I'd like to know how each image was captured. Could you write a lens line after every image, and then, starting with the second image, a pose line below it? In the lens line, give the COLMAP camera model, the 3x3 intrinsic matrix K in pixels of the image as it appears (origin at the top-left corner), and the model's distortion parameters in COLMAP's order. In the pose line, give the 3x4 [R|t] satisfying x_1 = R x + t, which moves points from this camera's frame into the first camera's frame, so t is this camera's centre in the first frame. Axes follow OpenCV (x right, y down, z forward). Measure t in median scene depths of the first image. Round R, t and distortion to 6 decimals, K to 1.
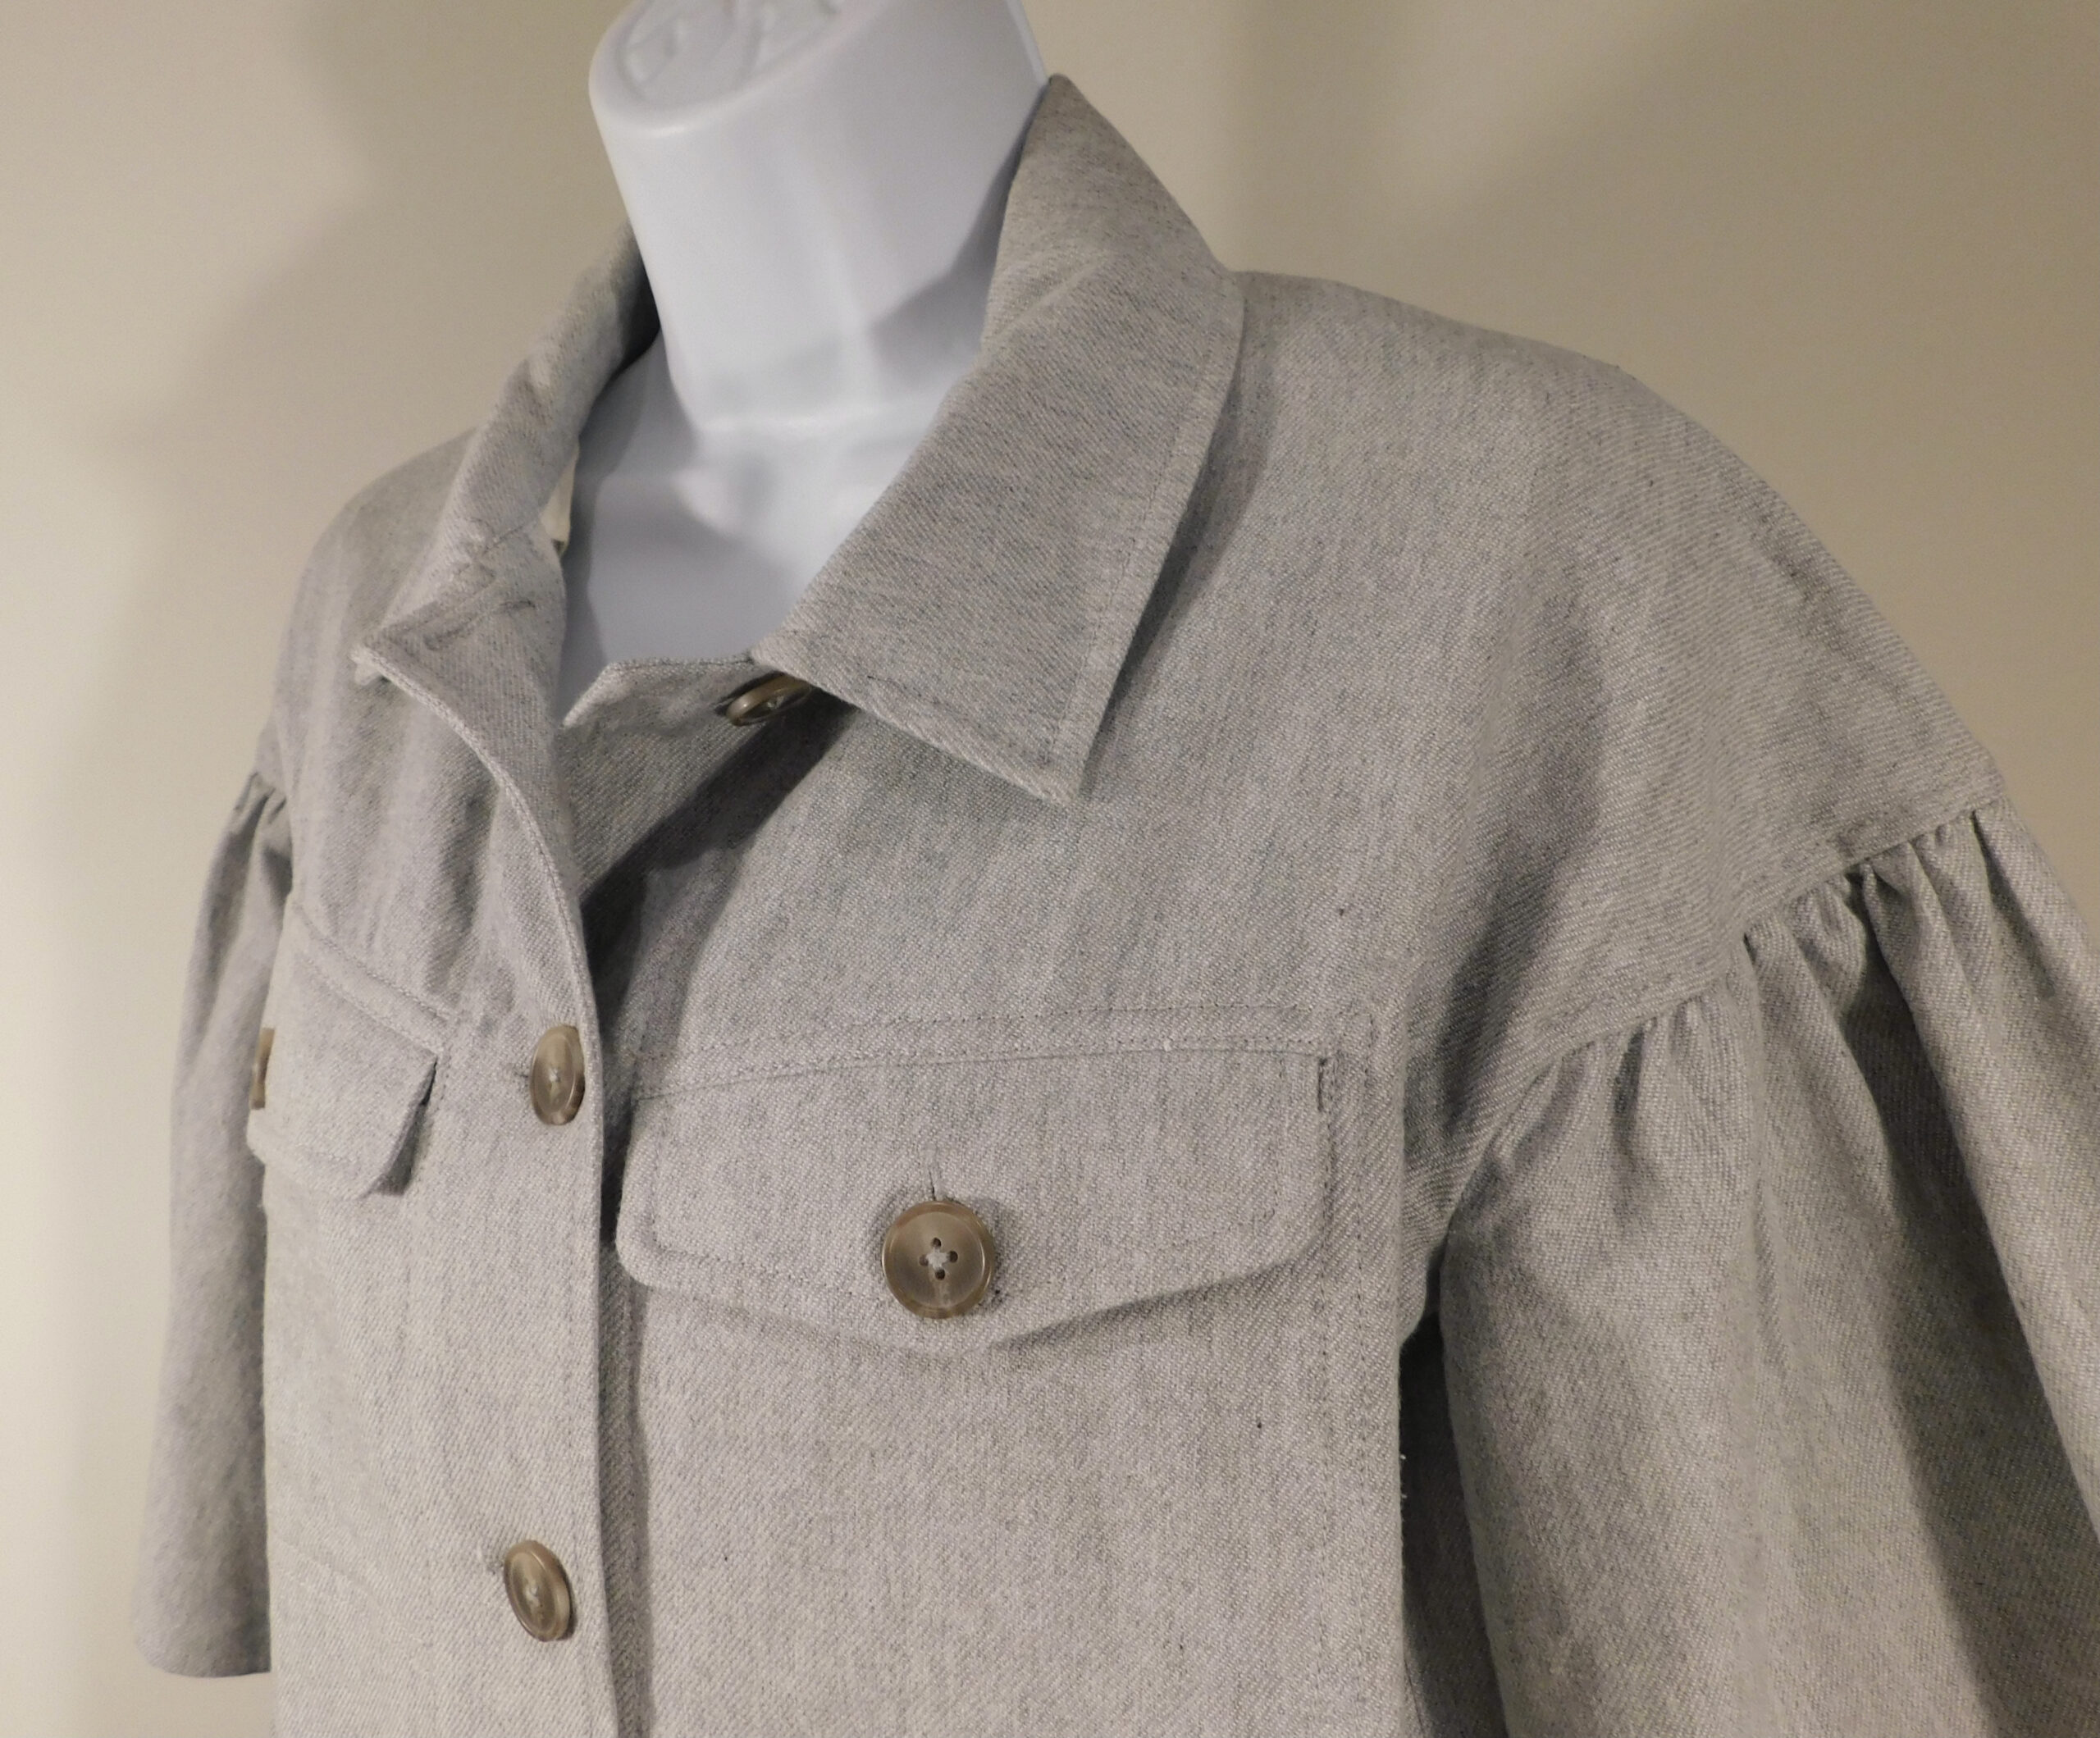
lens RADIAL K [[1598.2, 0, 994.1], [0, 1598.2, 821.2], [0, 0, 1]] dist [-0.047647, 0.095768]
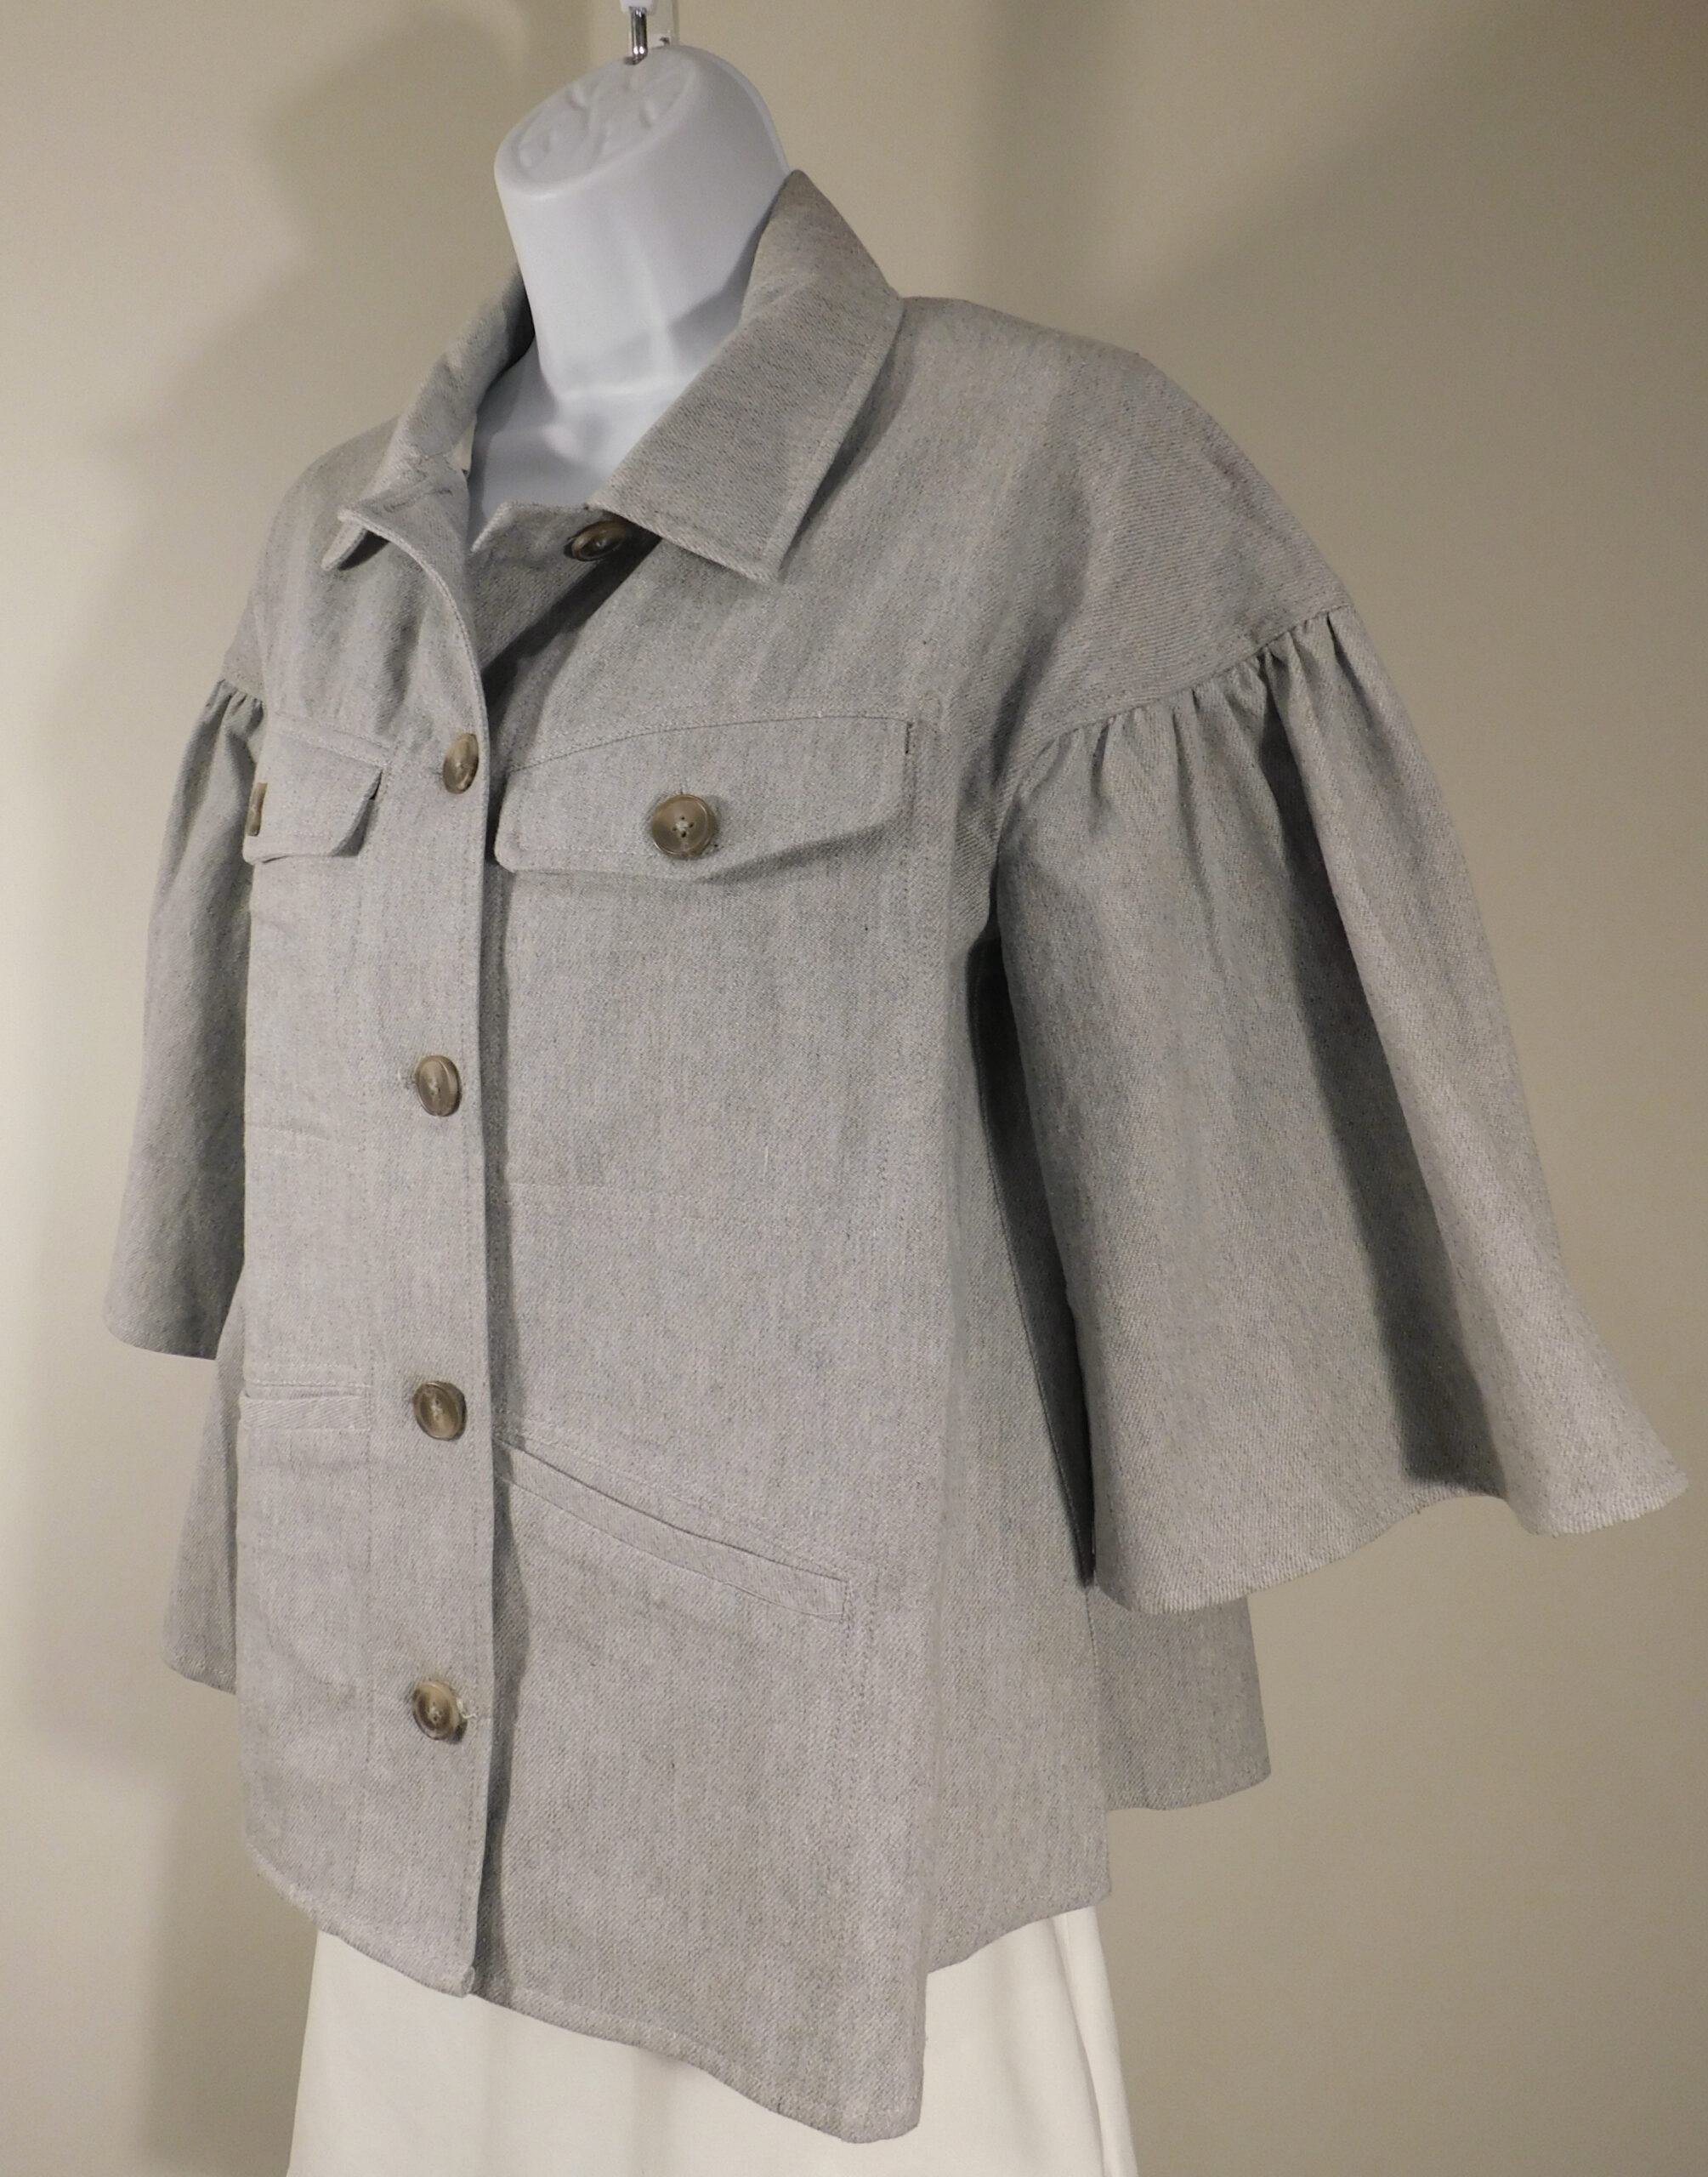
lens RADIAL K [[1795.9, 0, 845.1], [0, 1795.9, 982.2], [0, 0, 1]] dist [-0.007998, 0.080939]
pose [[0.999627, 0.022141, -0.016014, 0.156850], [-0.022834, 0.998751, -0.044451, 0.467244], [0.015010, 0.044801, 0.998883, -0.839127]]
